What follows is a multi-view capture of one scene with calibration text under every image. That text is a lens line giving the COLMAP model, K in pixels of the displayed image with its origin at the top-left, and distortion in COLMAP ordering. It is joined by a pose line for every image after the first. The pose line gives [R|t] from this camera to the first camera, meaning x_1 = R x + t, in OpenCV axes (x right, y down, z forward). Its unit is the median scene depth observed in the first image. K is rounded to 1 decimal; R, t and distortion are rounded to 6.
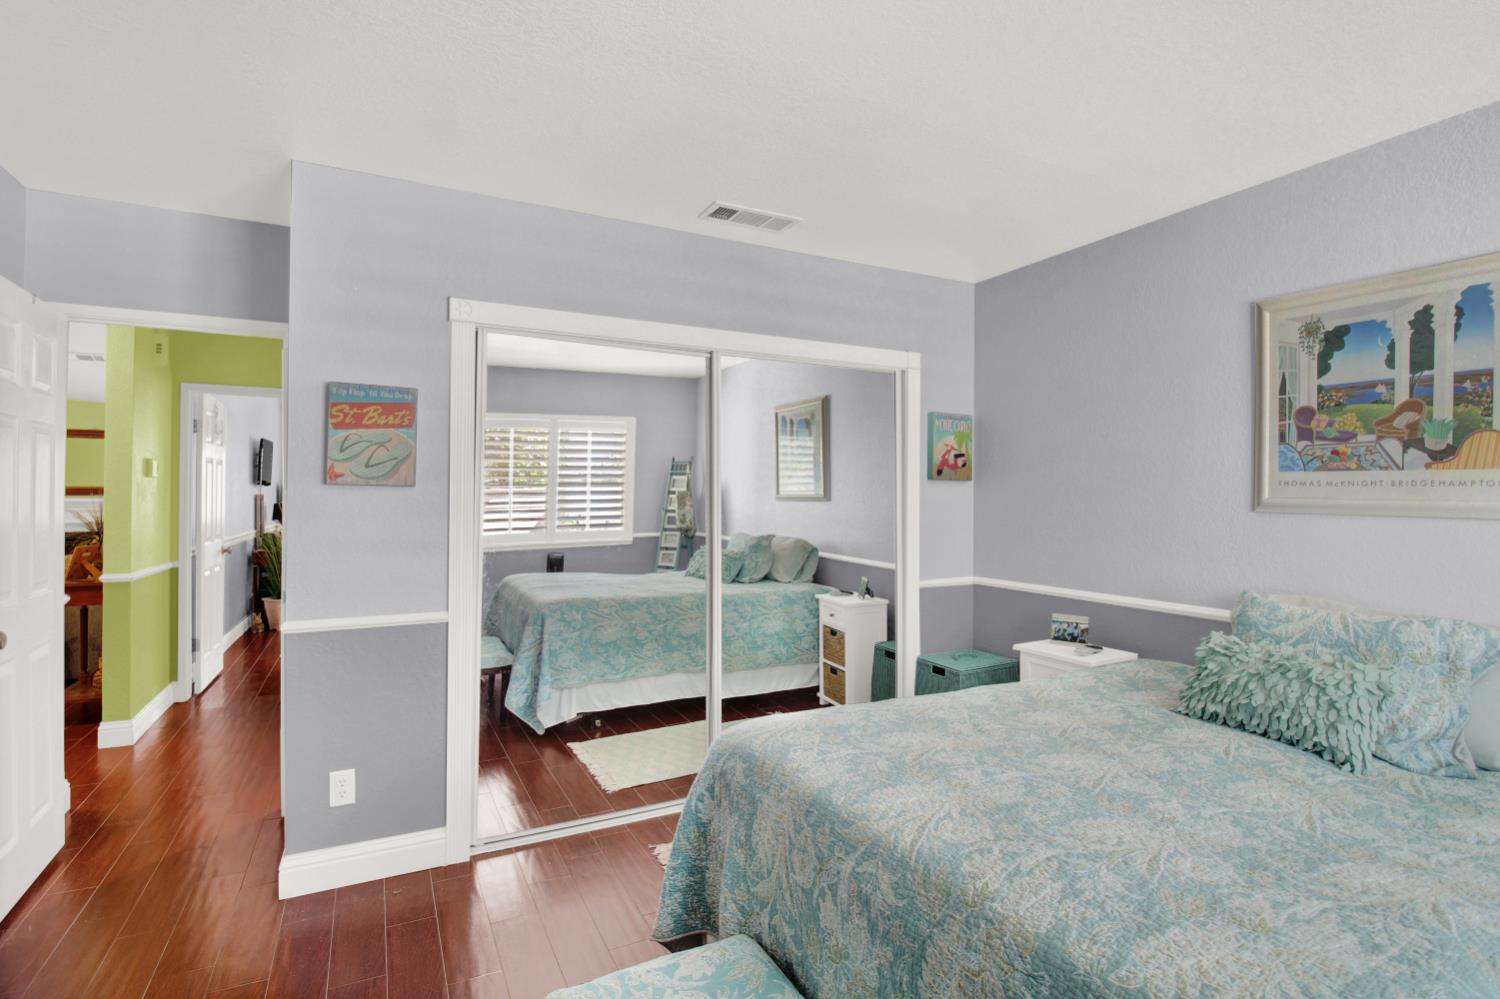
lens RADIAL K [[702.1, 0, 755.2], [0, 702.1, 492.0], [0, 0, 1]] dist [0.000094, -0.012574]
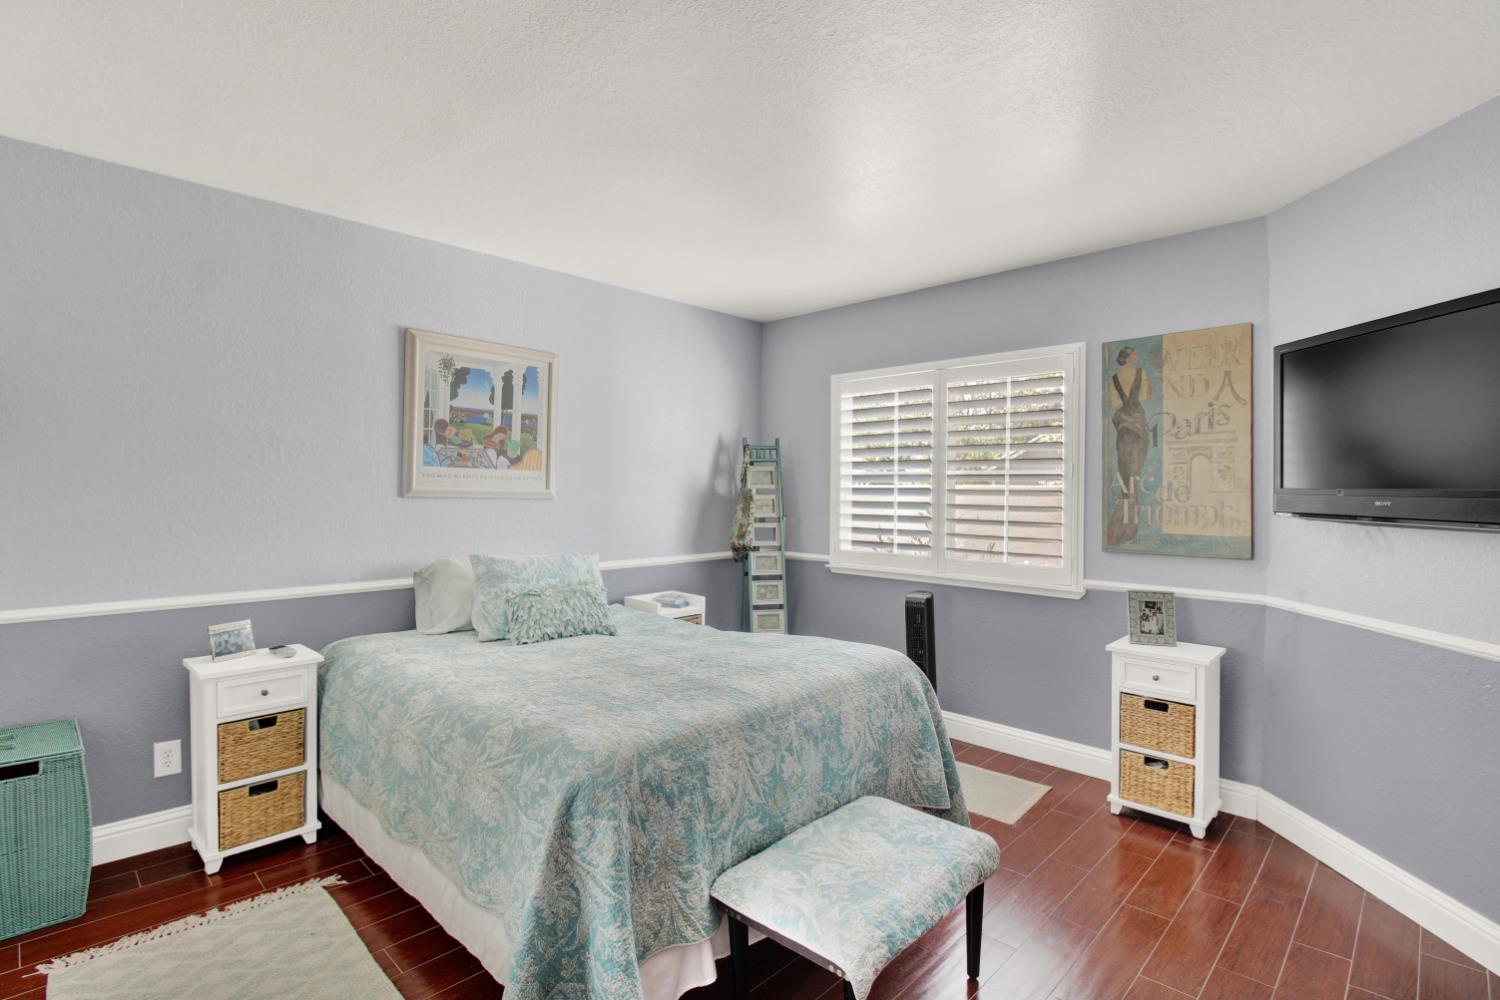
lens RADIAL K [[702.1, 0, 755.2], [0, 702.1, 492.5], [0, 0, 1]] dist [0.000094, -0.012574]
pose [[-0.306902, -0.010114, 0.951687, -0.750690], [-0.014536, 0.999877, 0.005938, 0.003996], [-0.951630, -0.012012, -0.307011, 0.888697]]
